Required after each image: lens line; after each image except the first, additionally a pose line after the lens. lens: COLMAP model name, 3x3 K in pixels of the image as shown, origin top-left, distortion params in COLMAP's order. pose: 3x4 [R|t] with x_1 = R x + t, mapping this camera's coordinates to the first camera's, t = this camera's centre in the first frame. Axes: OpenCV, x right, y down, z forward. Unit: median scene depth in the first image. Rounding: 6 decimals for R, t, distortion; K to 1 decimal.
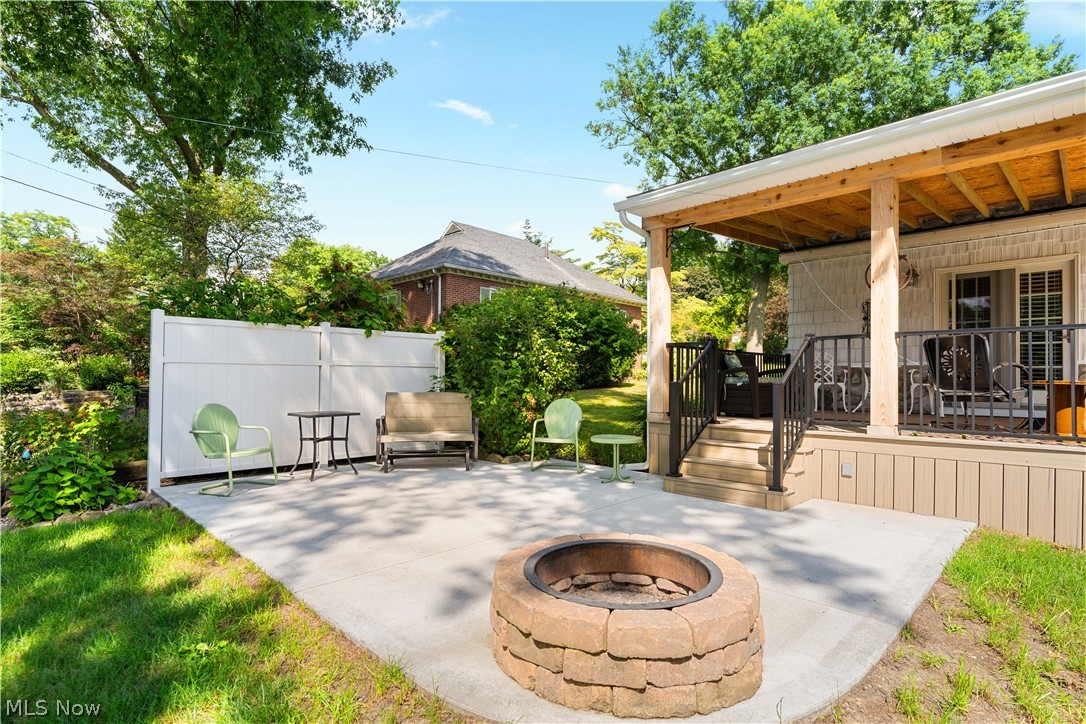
lens RADIAL K [[565.9, 0, 556.4], [0, 565.9, 352.3], [0, 0, 1]] dist [0.001339, 0.000343]
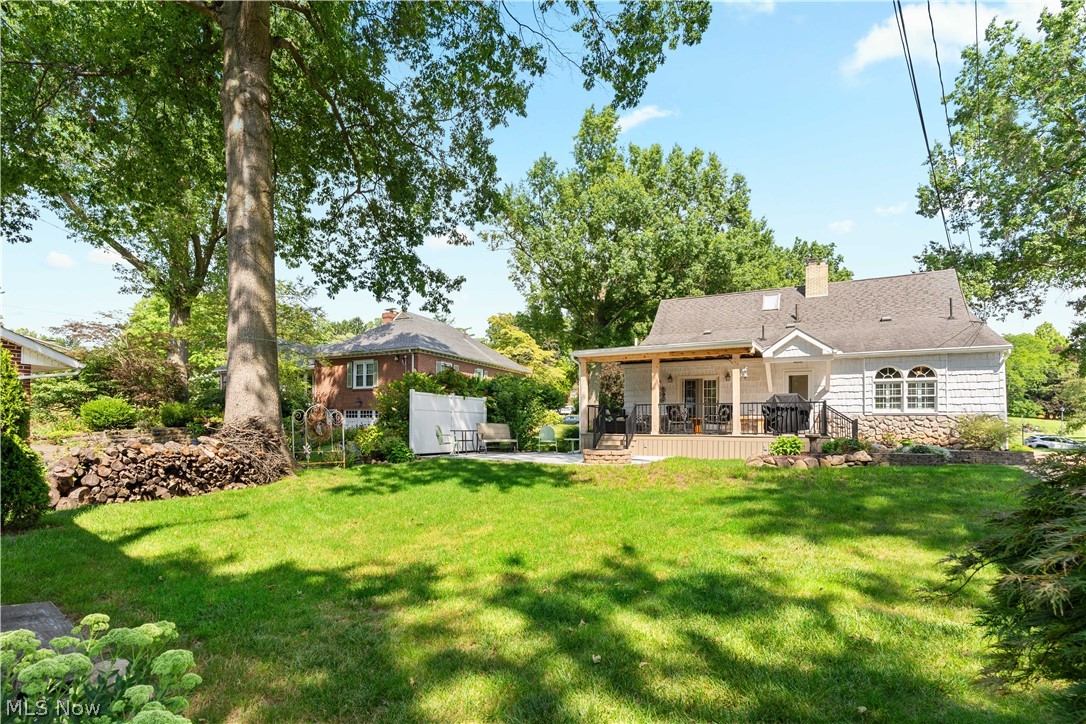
lens RADIAL K [[487.4, 0, 564.9], [0, 487.4, 421.0], [0, 0, 1]] dist [-0.003732, 0.000696]
pose [[0.953750, 0.001077, 0.300600, -0.245361], [-0.014358, 0.999015, 0.041978, -0.014709], [-0.300259, -0.044352, 0.952826, -0.488435]]
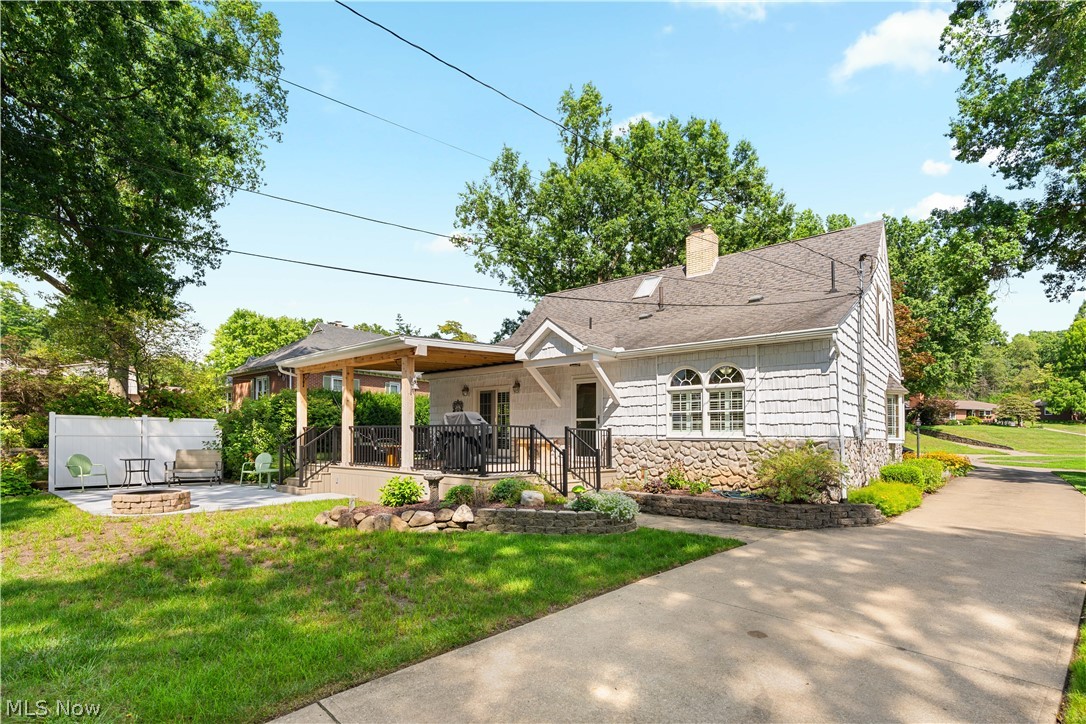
lens RADIAL K [[502.4, 0, 537.0], [0, 502.4, 427.5], [0, 0, 1]] dist [-0.006005, 0.000882]
pose [[0.995980, -0.000495, 0.089575, 0.373813], [-0.002481, 0.999449, 0.033110, -0.032839], [-0.089542, -0.033199, 0.995430, -0.408828]]
